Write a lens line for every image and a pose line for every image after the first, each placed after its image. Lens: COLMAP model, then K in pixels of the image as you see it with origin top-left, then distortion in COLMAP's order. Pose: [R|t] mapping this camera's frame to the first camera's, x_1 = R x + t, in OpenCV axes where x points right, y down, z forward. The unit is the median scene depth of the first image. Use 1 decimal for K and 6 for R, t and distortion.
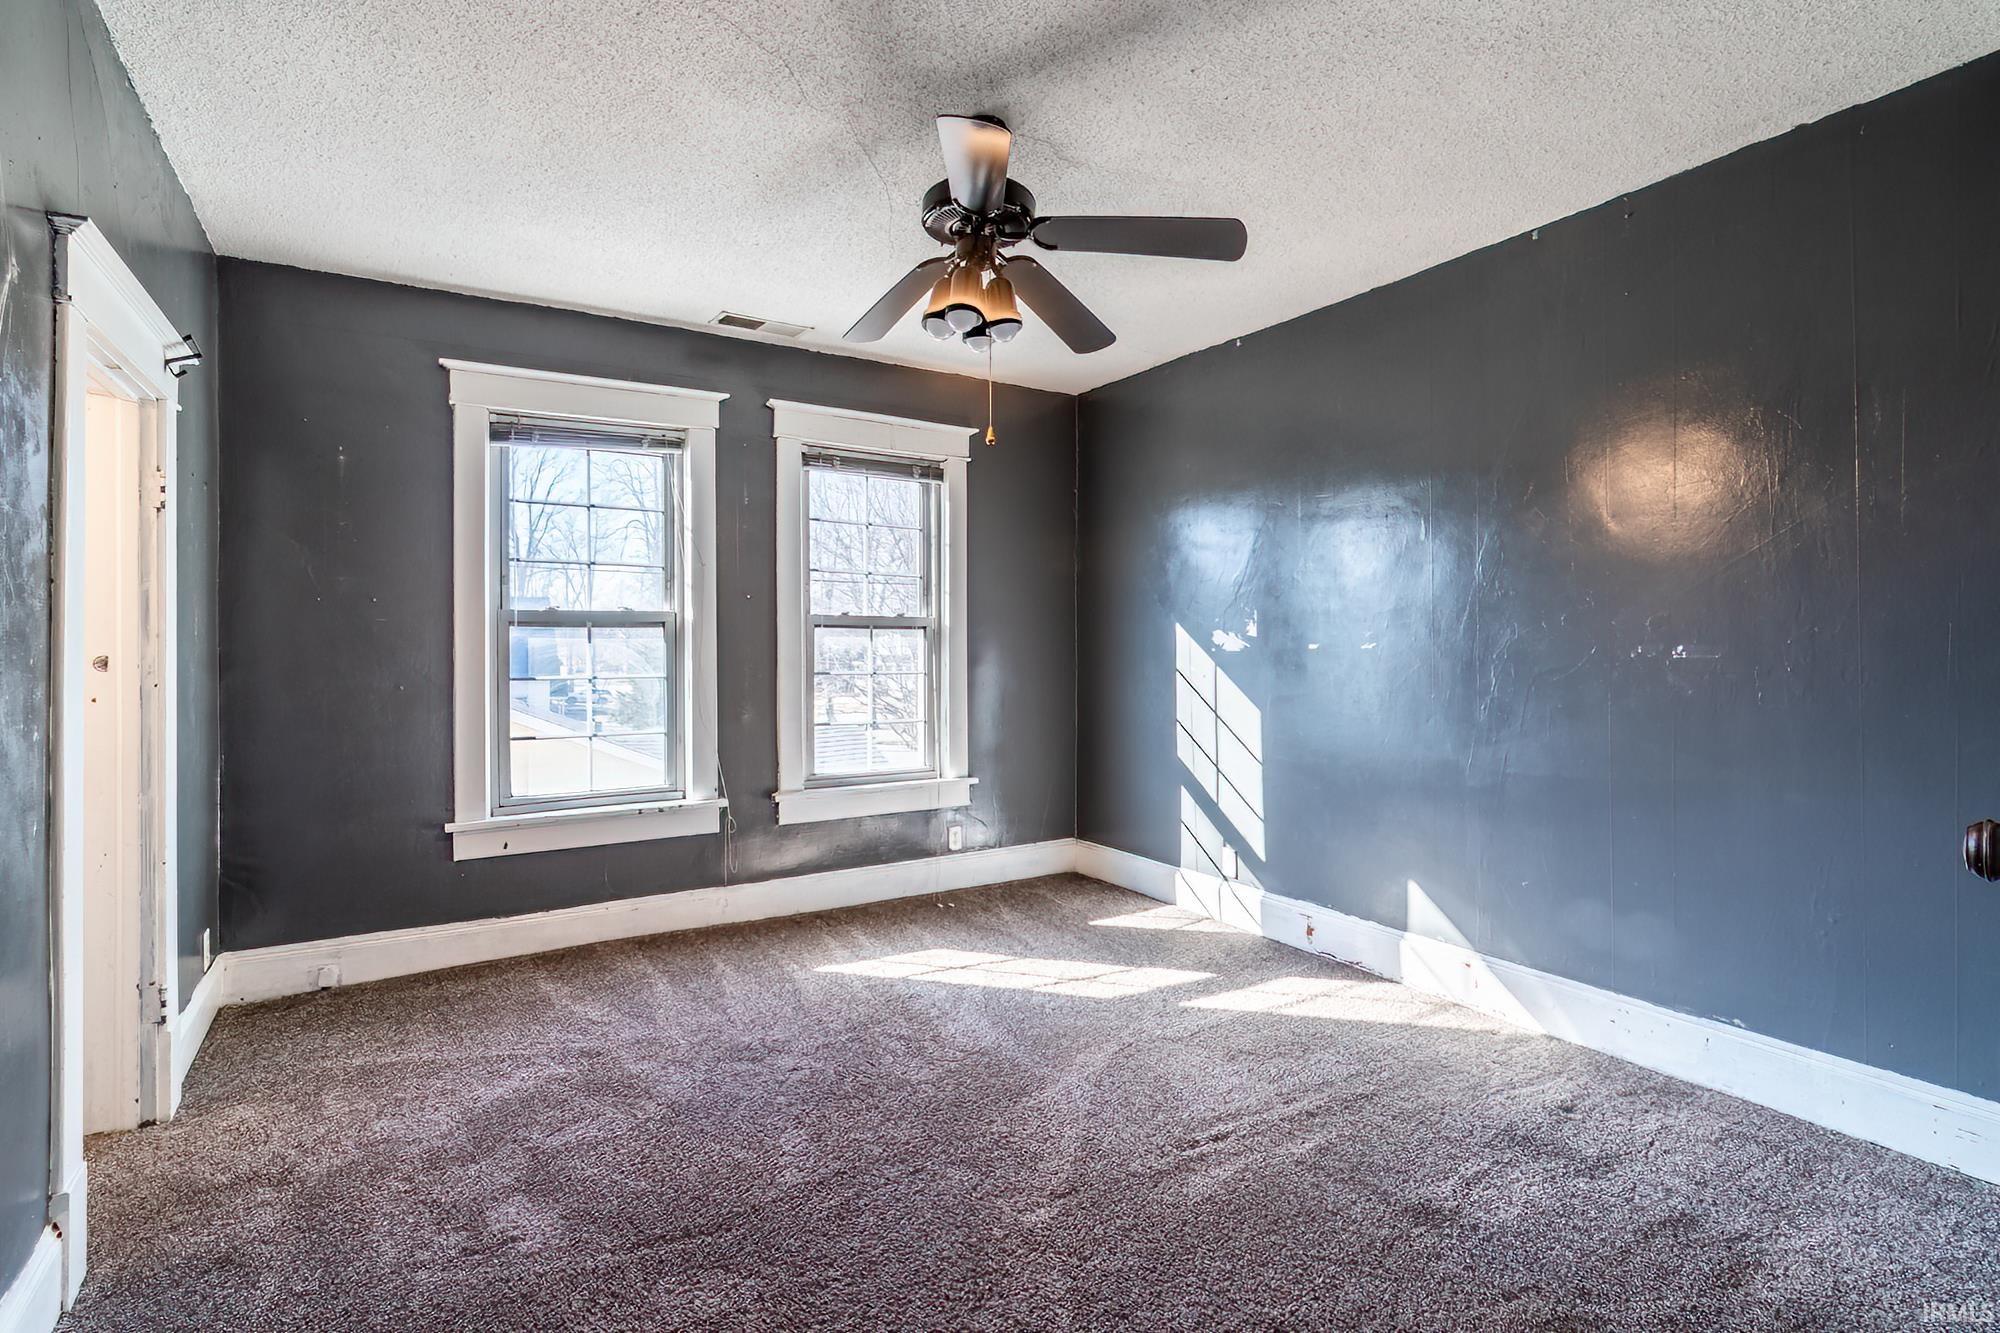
lens RADIAL K [[905.8, 0, 922.6], [0, 905.8, 659.9], [0, 0, 1]] dist [-0.000791, 0.000168]
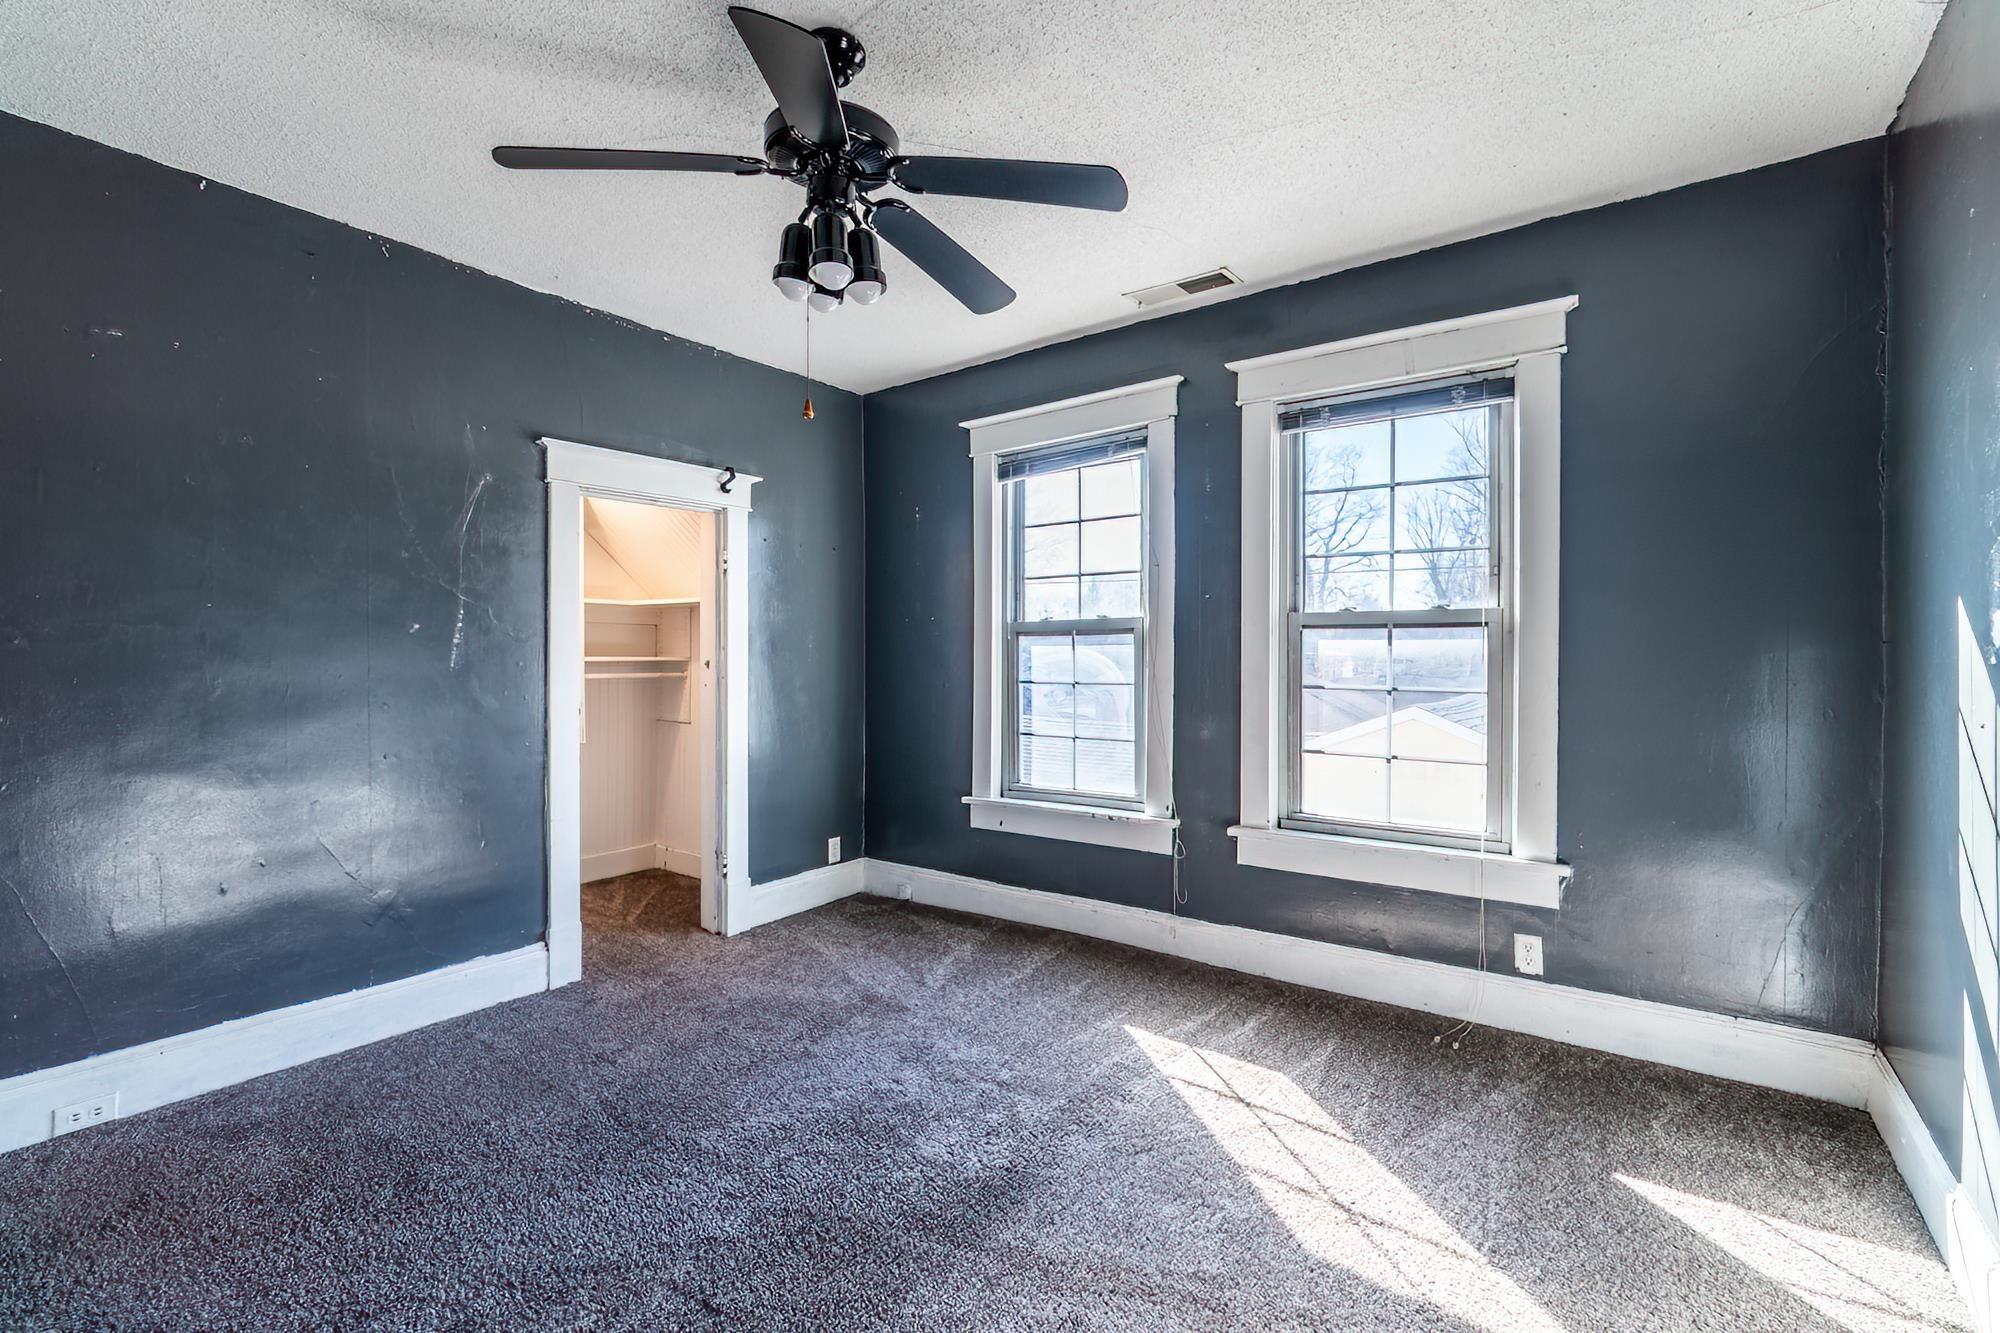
lens RADIAL K [[898.3, 0, 1000.0], [0, 898.3, 666.5], [0, 0, 1]] dist [0.000661, 0.000405]
pose [[0.402681, 0.015726, -0.915205, 0.567904], [-0.009470, 0.999870, 0.013014, -0.012372], [0.915292, 0.003426, 0.402777, 0.500800]]
